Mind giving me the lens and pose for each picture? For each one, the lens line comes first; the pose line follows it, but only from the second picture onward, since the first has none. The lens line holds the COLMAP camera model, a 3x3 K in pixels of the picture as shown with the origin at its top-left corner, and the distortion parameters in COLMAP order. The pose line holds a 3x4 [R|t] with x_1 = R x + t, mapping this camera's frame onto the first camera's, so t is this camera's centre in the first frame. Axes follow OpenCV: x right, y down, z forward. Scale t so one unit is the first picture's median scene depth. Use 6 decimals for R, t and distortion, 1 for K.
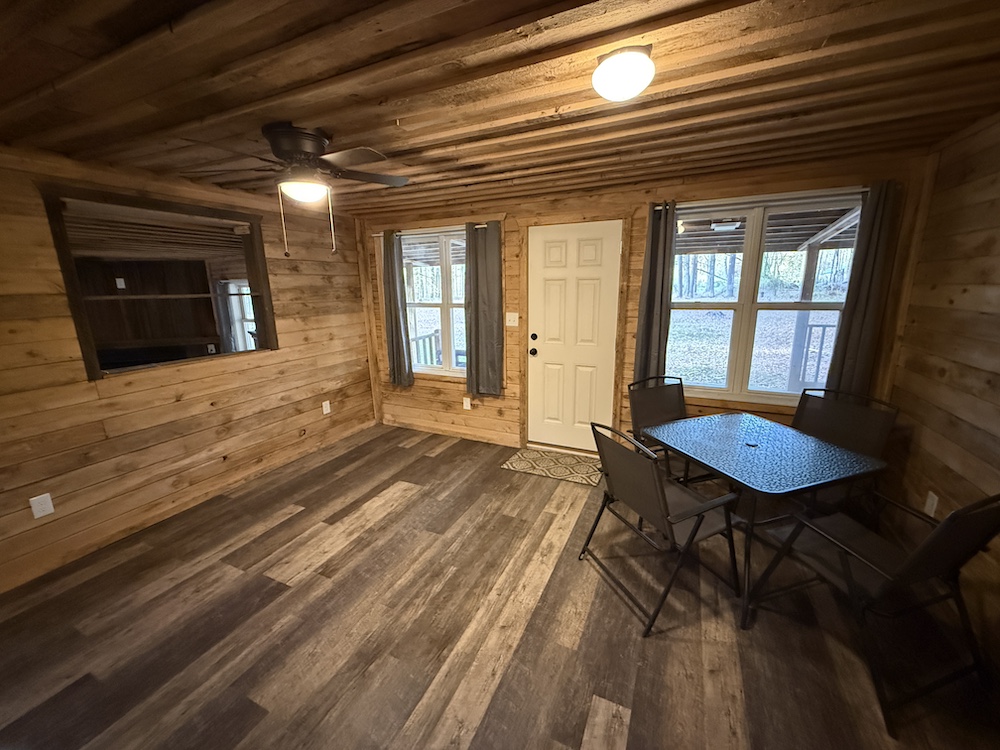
lens RADIAL K [[401.0, 0, 496.1], [0, 401.0, 374.2], [0, 0, 1]] dist [-0.001787, -0.000286]
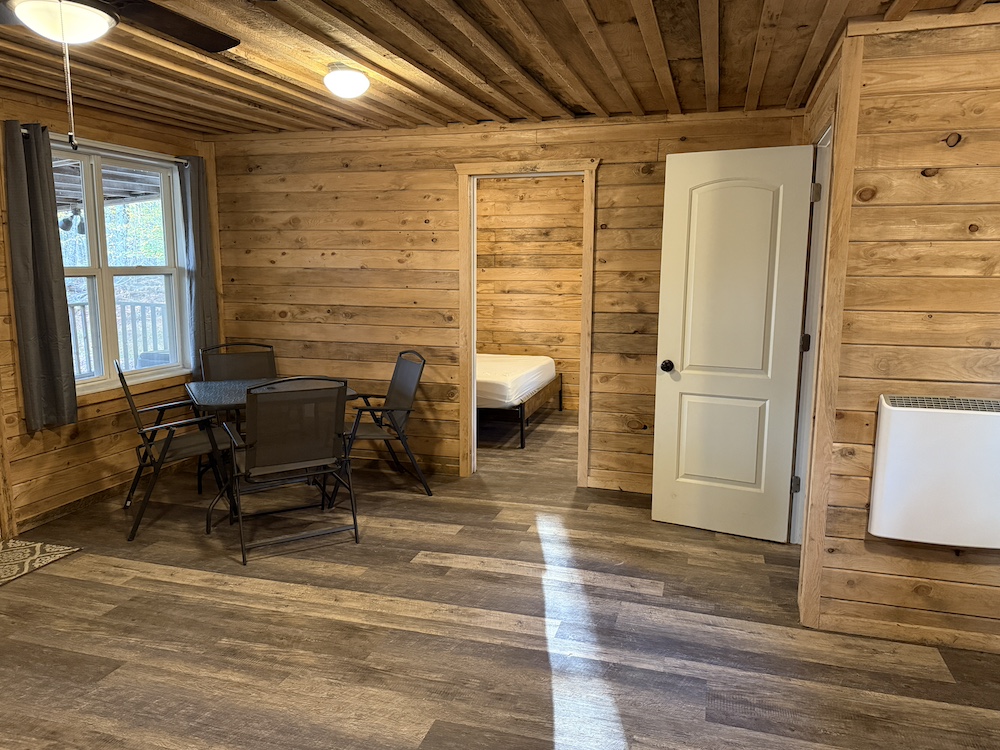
lens RADIAL K [[732.5, 0, 500.0], [0, 732.5, 375.0], [0, 0, 1]] dist [0.054029, -0.003813]
pose [[-0.149692, -0.135295, 0.979432, -1.317334], [0.216893, 0.961972, 0.166032, -0.054906], [-0.964650, 0.237286, -0.114655, 0.571408]]
